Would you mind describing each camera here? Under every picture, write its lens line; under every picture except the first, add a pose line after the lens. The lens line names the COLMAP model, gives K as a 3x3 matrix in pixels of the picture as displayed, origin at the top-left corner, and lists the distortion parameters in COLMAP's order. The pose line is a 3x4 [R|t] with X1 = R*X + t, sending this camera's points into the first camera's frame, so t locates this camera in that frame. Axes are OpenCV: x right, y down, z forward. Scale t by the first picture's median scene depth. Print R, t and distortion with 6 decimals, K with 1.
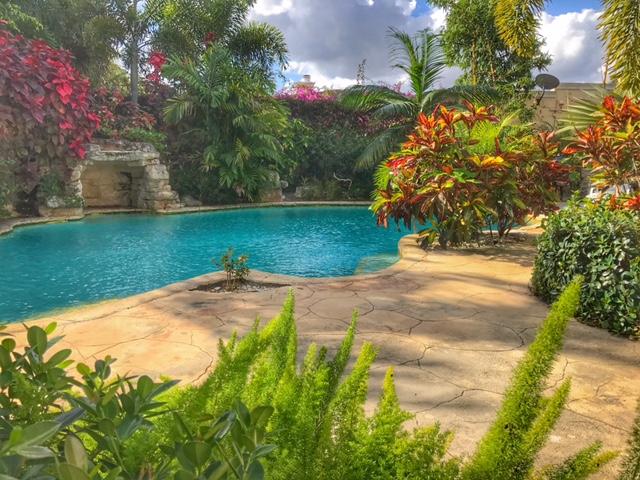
lens RADIAL K [[523.2, 0, 316.6], [0, 523.2, 238.9], [0, 0, 1]] dist [0.000949, -0.002595]
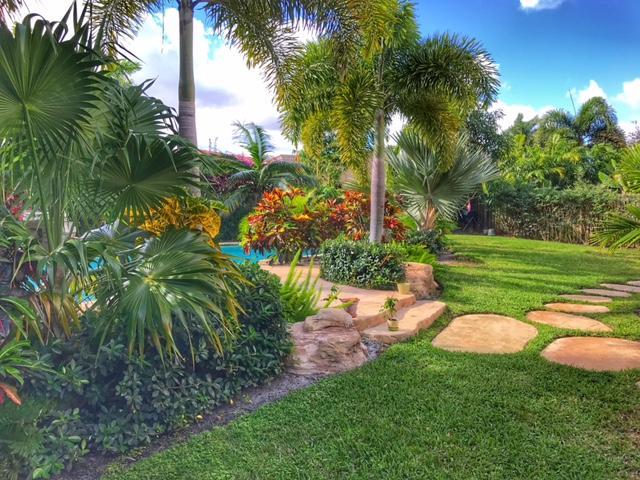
lens RADIAL K [[523.2, 0, 318.9], [0, 523.2, 239.8], [0, 0, 1]] dist [0.000949, -0.002595]
pose [[0.952098, -0.043800, 0.302640, -0.183777], [0.066532, 0.995651, -0.065212, 0.060172], [-0.298468, 0.082224, 0.950871, -0.789807]]
